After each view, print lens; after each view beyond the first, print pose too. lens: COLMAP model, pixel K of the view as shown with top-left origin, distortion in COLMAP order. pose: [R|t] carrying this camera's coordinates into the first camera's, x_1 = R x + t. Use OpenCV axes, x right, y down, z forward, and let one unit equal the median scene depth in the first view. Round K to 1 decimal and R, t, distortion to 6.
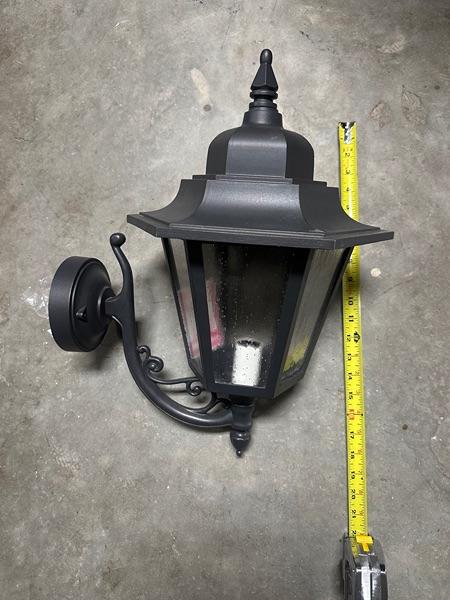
lens RADIAL K [[426.6, 0, 223.9], [0, 426.6, 304.2], [0, 0, 1]] dist [-0.037472, -0.003732]
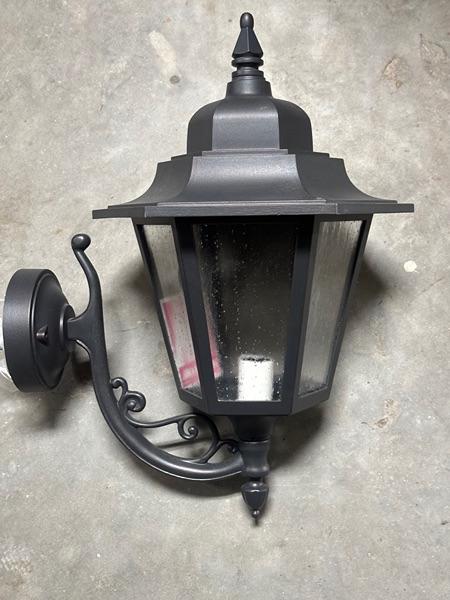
lens RADIAL K [[827.9, 0, 224.4], [0, 827.9, 298.8], [0, 0, 1]] dist [0.027911, 0.000000]
pose [[0.996016, -0.075317, 0.047744, -0.055317], [0.082262, 0.982708, -0.165887, 0.204341], [-0.034425, 0.169153, 0.984988, -0.463594]]
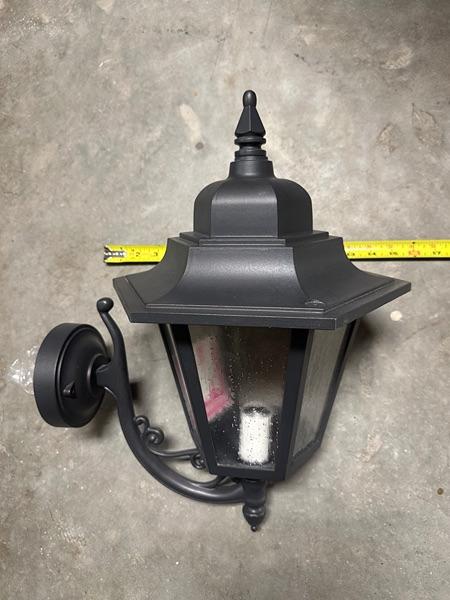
lens RADIAL K [[426.6, 0, 226.3], [0, 426.6, 300.9], [0, 0, 1]] dist [-0.037472, -0.003732]
pose [[0.996125, -0.063807, -0.060527, 0.058537], [0.062605, 0.997805, -0.021563, -0.109645], [0.061770, 0.017690, 0.997934, 0.088007]]
